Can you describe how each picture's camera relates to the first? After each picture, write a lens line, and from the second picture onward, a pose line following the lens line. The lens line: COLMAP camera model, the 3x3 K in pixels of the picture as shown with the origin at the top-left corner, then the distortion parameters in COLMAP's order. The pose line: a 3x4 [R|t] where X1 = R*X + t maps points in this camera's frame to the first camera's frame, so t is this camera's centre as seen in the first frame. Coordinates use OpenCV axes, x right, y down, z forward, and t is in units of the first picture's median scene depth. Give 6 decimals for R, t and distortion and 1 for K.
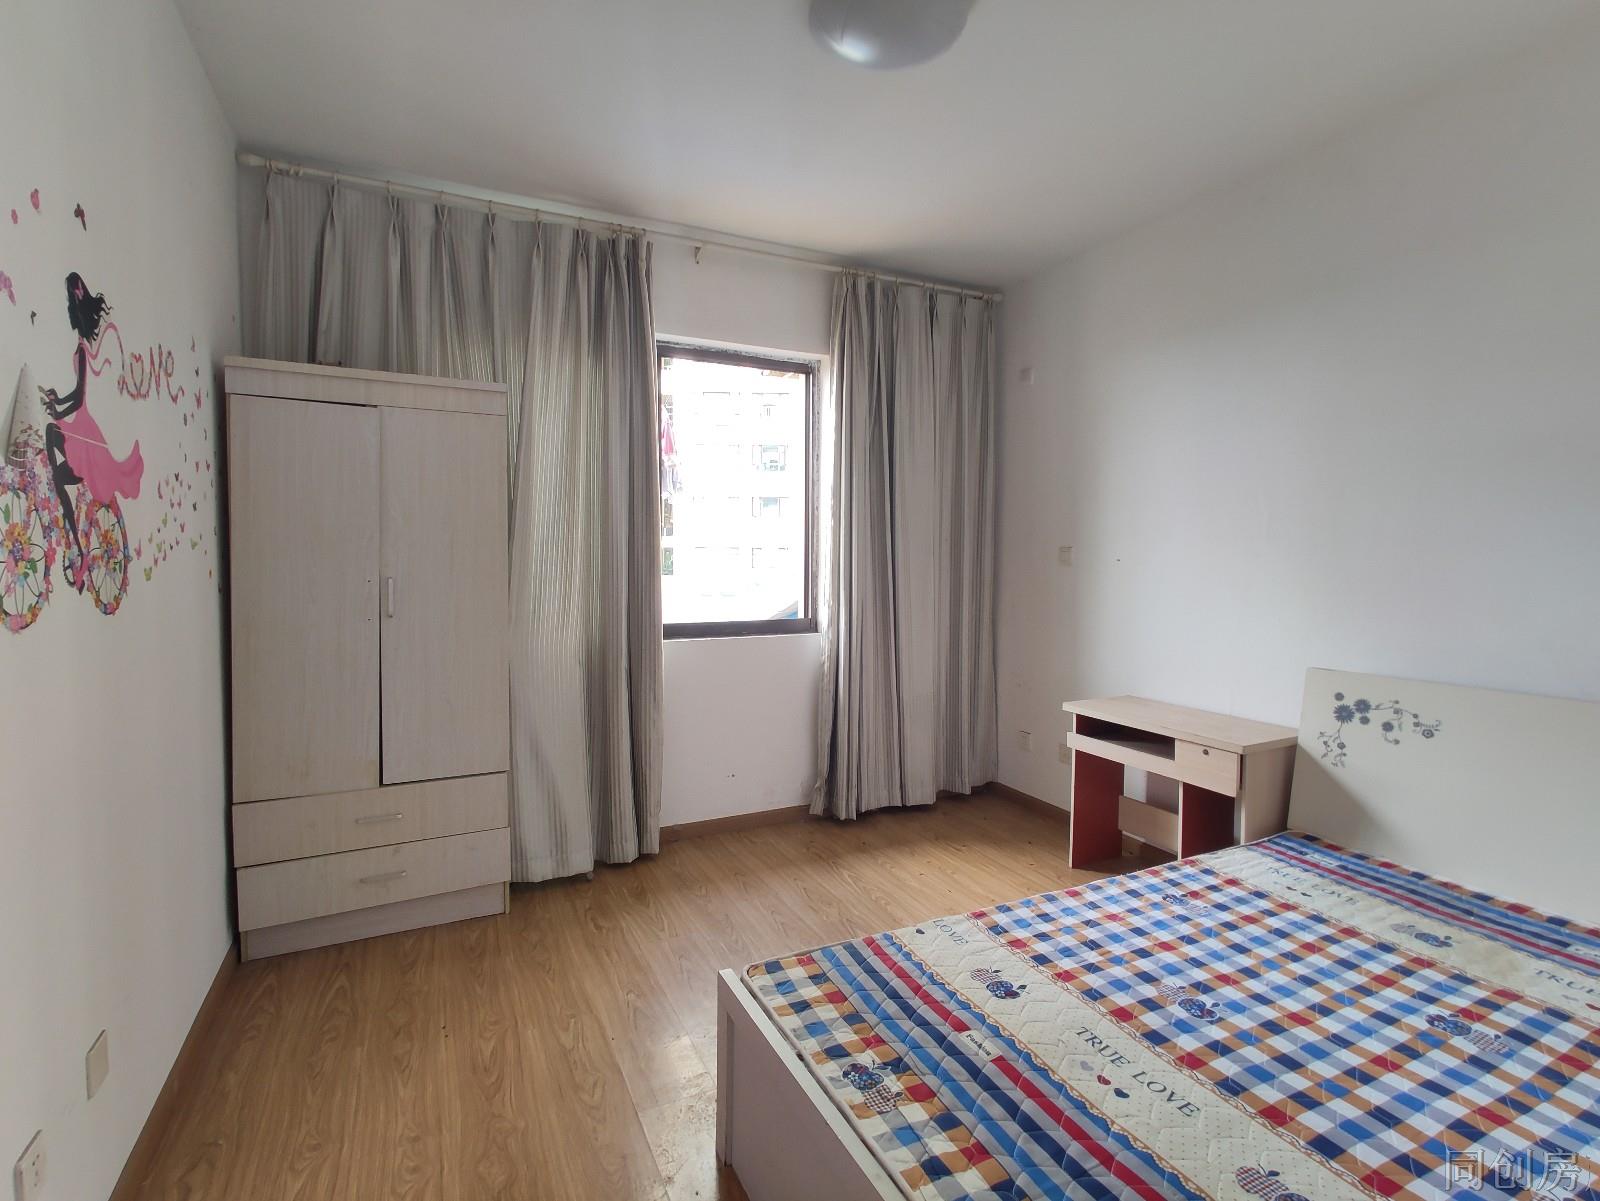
lens RADIAL K [[777.9, 0, 799.6], [0, 777.9, 595.0], [0, 0, 1]] dist [-0.003442, -0.000865]
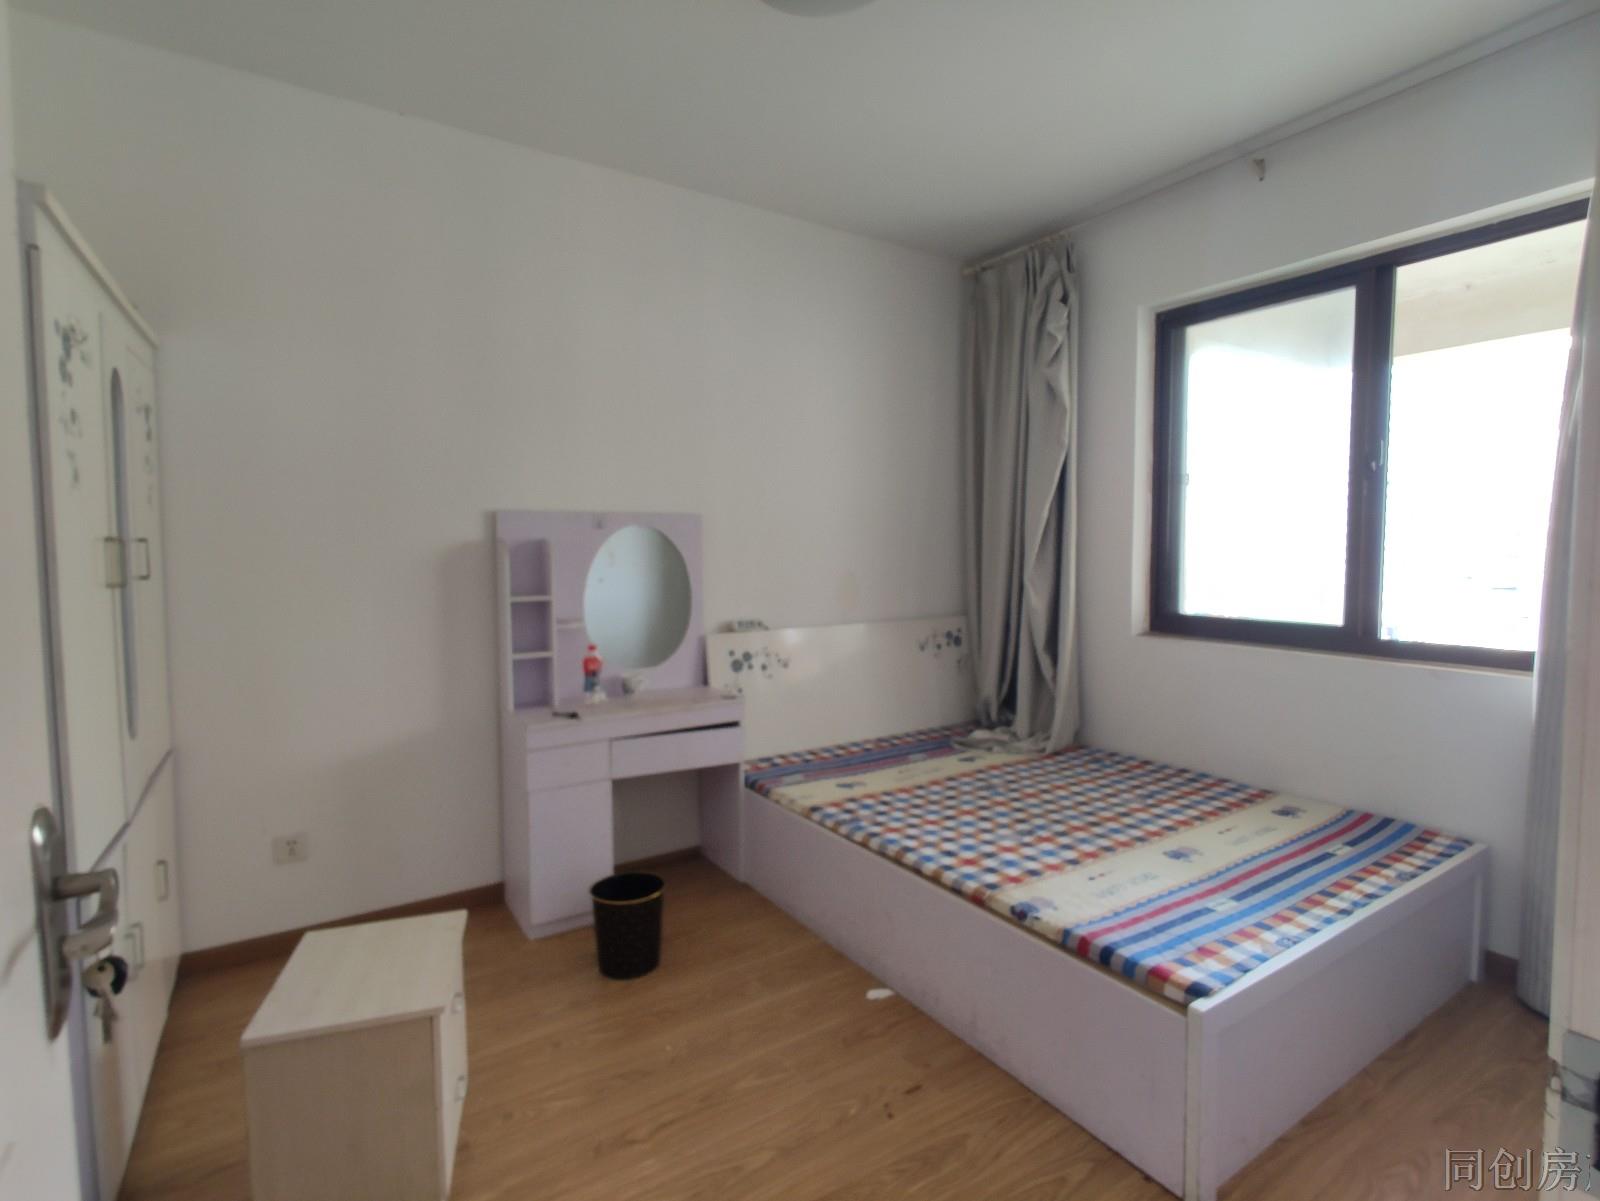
lens RADIAL K [[777.9, 0, 798.3], [0, 777.9, 599.1], [0, 0, 1]] dist [-0.003442, -0.000865]
pose [[-0.136464, -0.073499, 0.987915, -0.589625], [0.038388, 0.996103, 0.079411, -0.055825], [-0.989901, 0.048761, -0.133110, 1.109259]]
